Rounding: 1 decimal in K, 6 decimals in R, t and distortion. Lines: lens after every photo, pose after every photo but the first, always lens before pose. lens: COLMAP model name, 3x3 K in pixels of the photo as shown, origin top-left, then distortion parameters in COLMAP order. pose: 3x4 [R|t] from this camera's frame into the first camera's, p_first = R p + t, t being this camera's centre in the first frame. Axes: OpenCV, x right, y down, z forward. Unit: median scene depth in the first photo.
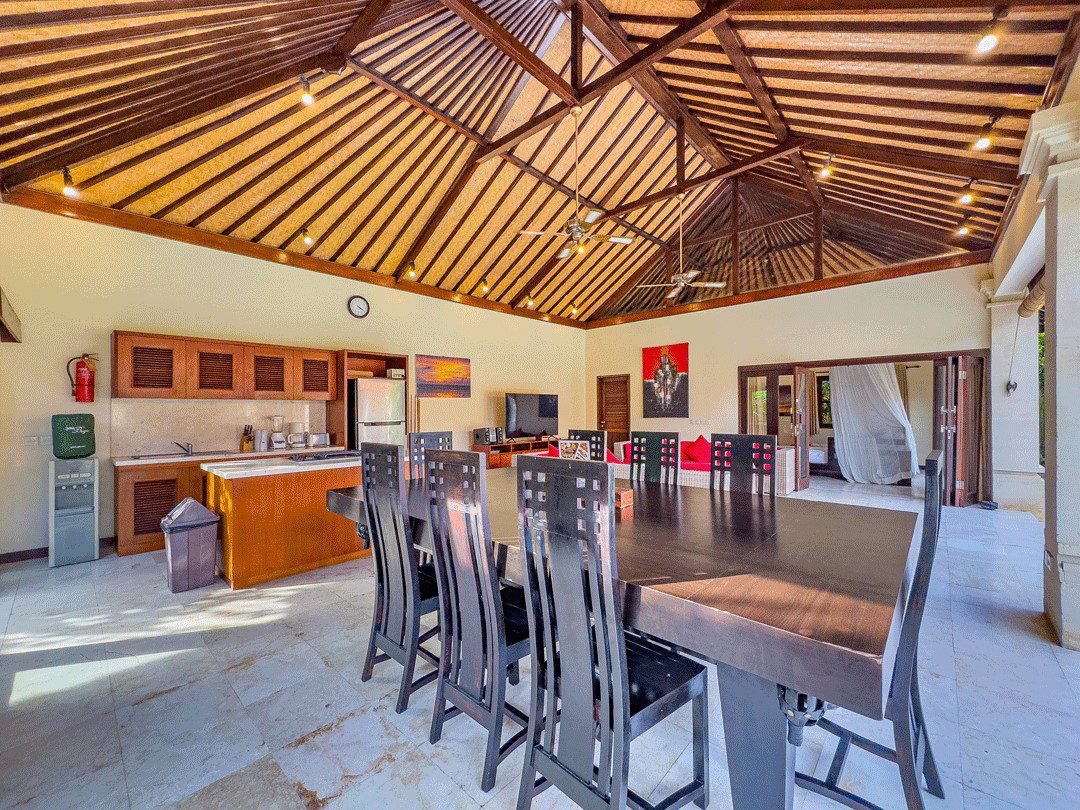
lens RADIAL K [[432.6, 0, 540.0], [0, 432.6, 405.0], [0, 0, 1]] dist [0.000771, 0.000300]
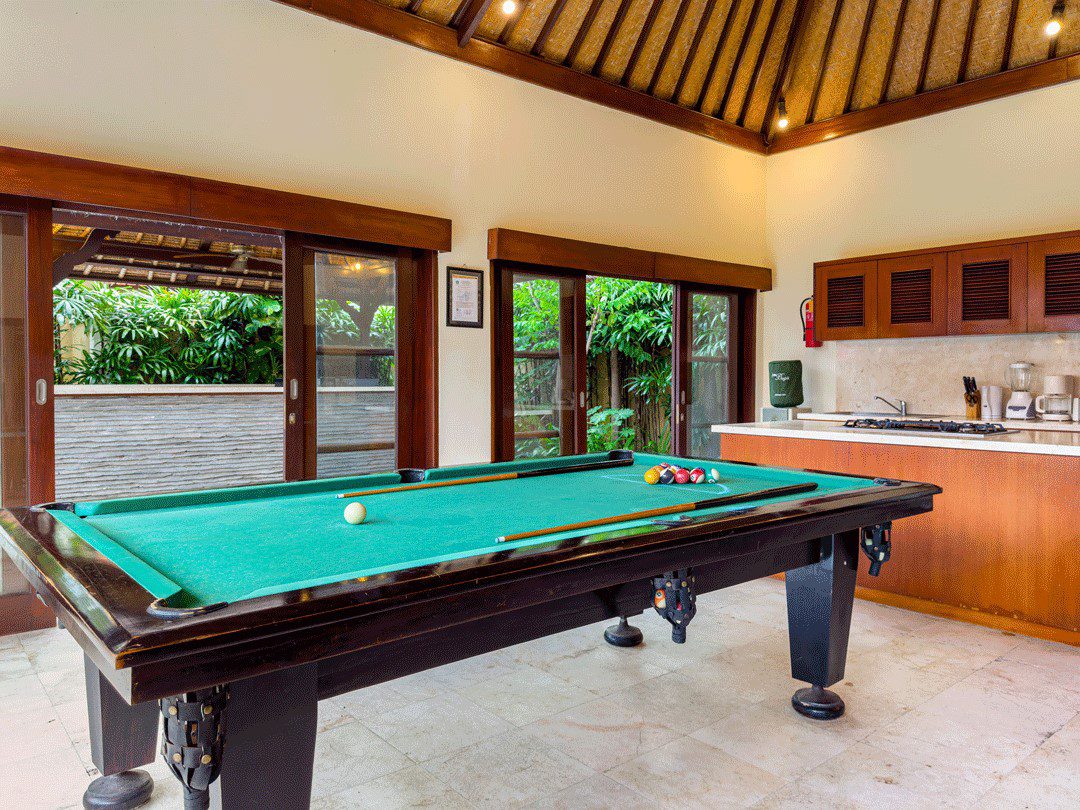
lens RADIAL K [[768.6, 0, 525.1], [0, 768.6, 403.0], [0, 0, 1]] dist [0.080150, -0.105360]
pose [[-0.136537, 0.041597, -0.989761, 0.429382], [0.012267, 0.999112, 0.040298, 0.024562], [0.990559, -0.006639, -0.136926, 0.419788]]
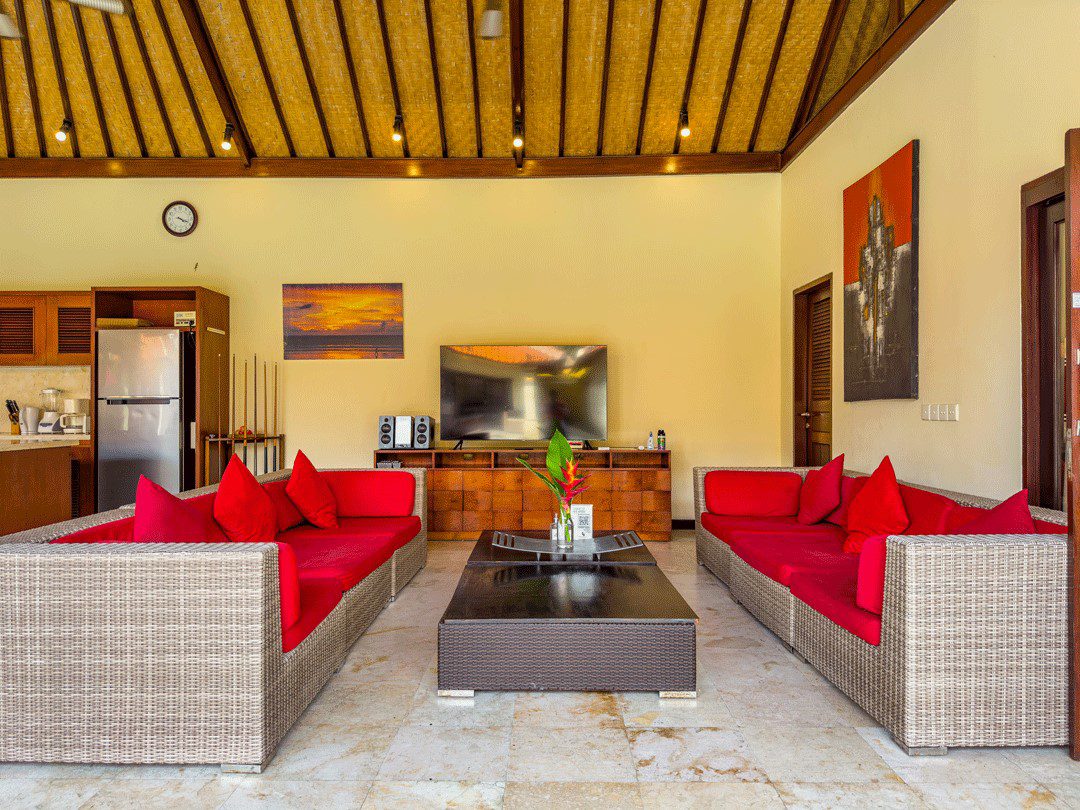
lens RADIAL K [[768.6, 0, 525.1], [0, 768.6, 403.0], [0, 0, 1]] dist [0.080150, -0.105360]
pose [[0.659415, 0.001143, -0.751778, 0.767742], [0.004659, 0.999973, 0.005607, 0.038451], [0.751764, -0.007200, 0.659393, 0.626780]]
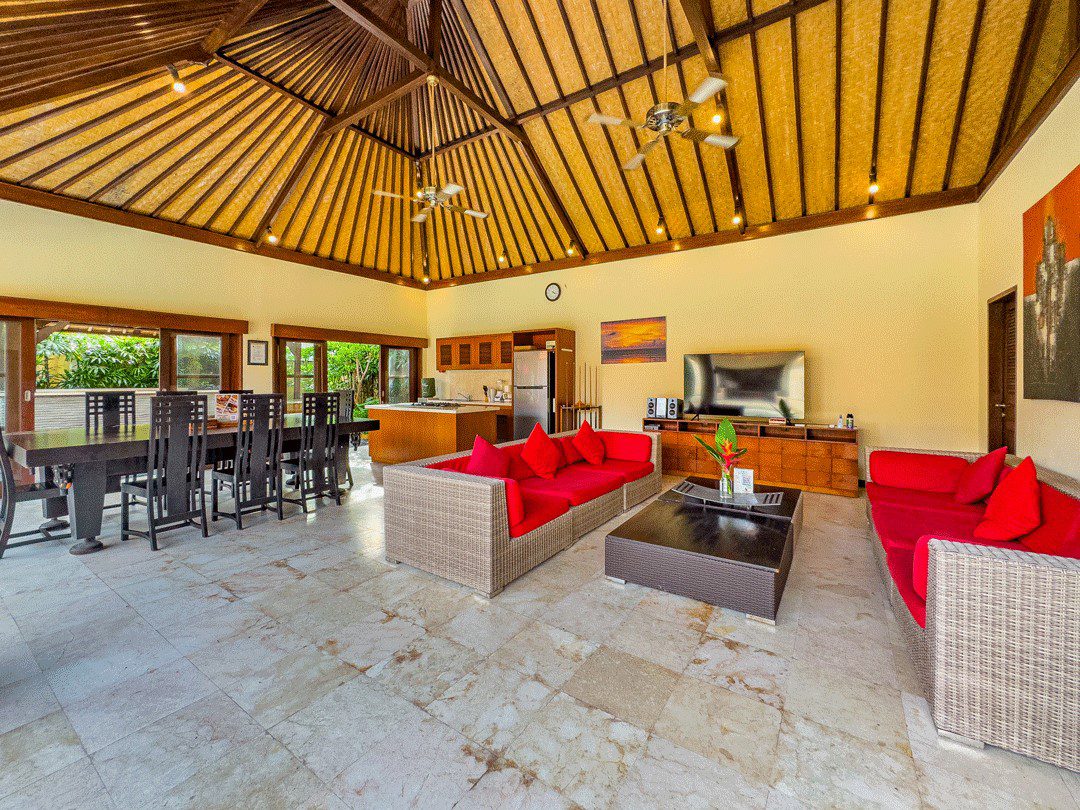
lens RADIAL K [[447.9, 0, 537.9], [0, 447.9, 377.9], [0, 0, 1]] dist [0.002277, 0.000219]
pose [[0.142805, 0.004735, -0.989740, 0.826706], [0.009660, 0.999934, 0.006177, 0.007193], [0.989704, -0.010443, 0.142750, 0.774046]]
